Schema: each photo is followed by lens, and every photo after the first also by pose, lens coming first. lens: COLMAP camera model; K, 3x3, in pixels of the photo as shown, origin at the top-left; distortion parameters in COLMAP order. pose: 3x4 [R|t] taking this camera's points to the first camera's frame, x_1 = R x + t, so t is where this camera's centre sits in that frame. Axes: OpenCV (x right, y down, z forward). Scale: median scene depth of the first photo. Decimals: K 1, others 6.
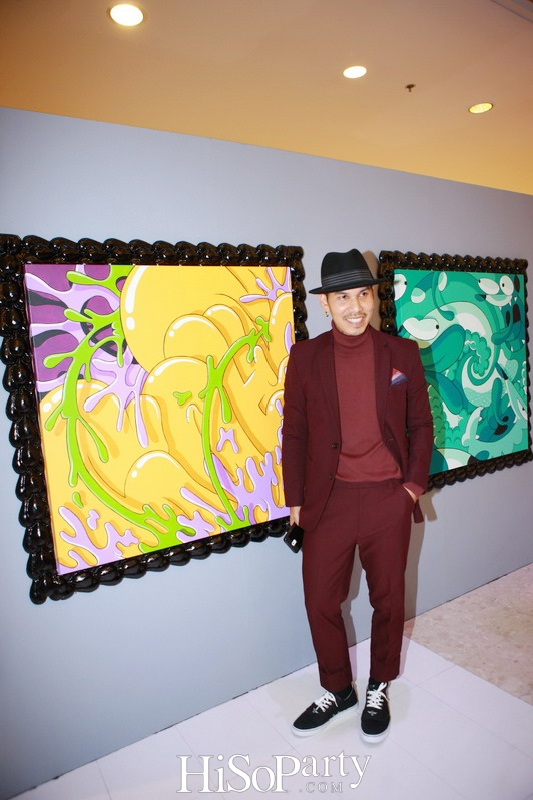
lens RADIAL K [[561.4, 0, 272.9], [0, 561.4, 399.2], [0, 0, 1]] dist [-0.119653, 0.090585]
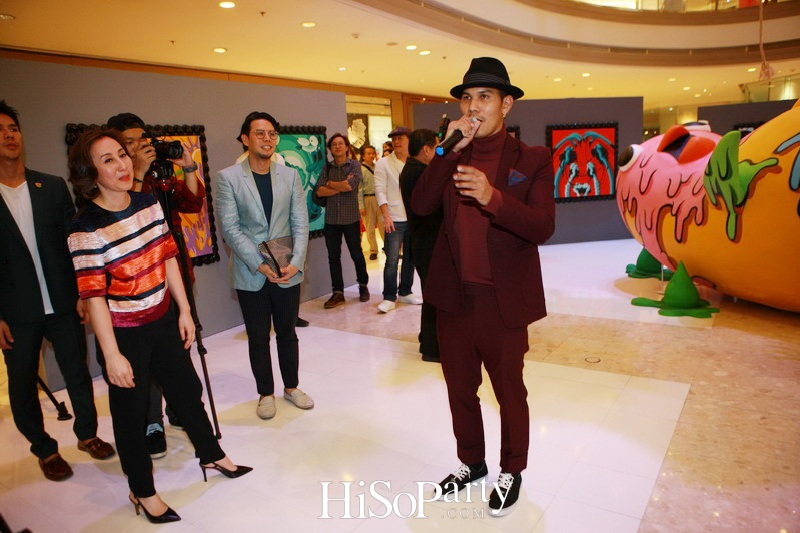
lens RADIAL K [[561.8, 0, 398.4], [0, 561.8, 275.1], [0, 0, 1]] dist [-0.110983, 0.083999]
pose [[0.910612, -0.068836, 0.407490, -0.170838], [0.034572, 0.995262, 0.090871, 0.123815], [-0.411814, -0.068660, 0.908677, -1.250510]]
